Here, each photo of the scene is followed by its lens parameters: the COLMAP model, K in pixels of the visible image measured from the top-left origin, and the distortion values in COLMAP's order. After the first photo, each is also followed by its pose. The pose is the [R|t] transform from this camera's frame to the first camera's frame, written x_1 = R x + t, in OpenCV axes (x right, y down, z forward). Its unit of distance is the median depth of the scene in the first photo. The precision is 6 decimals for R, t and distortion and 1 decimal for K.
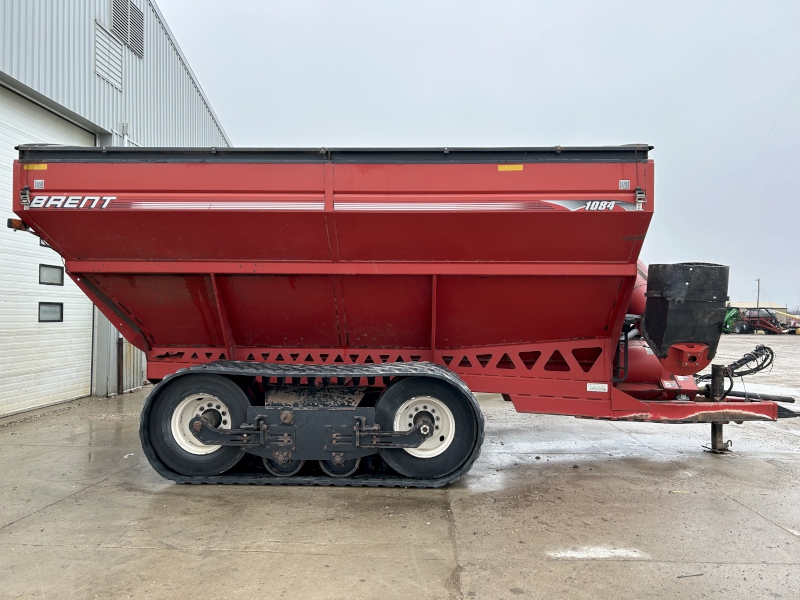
lens RADIAL K [[601.4, 0, 396.6], [0, 601.4, 302.2], [0, 0, 1]] dist [0.039903, -0.028778]
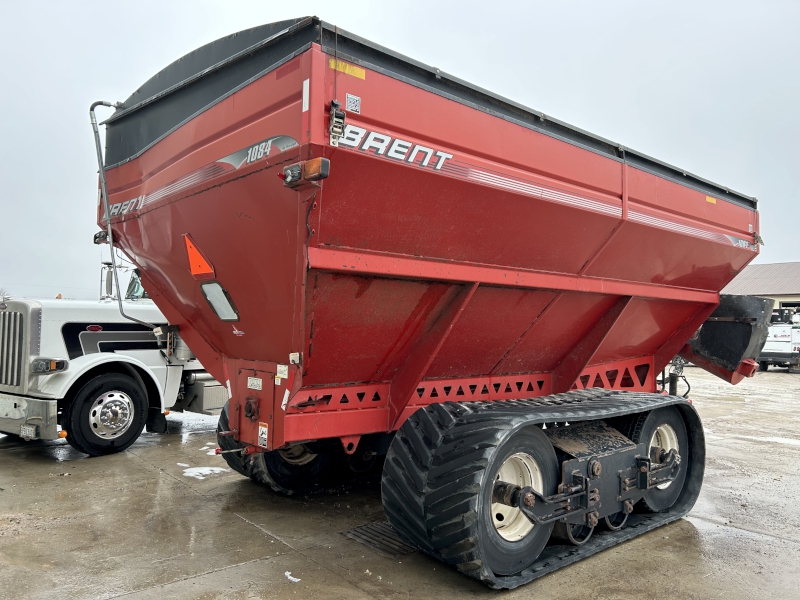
lens RADIAL K [[601.4, 0, 400.5], [0, 601.4, 305.2], [0, 0, 1]] dist [0.039903, -0.028778]
pose [[0.728644, 0.026670, 0.684373, -0.918655], [-0.025949, 0.999599, -0.011327, -0.011171], [-0.684400, -0.009505, 0.729044, 0.581691]]
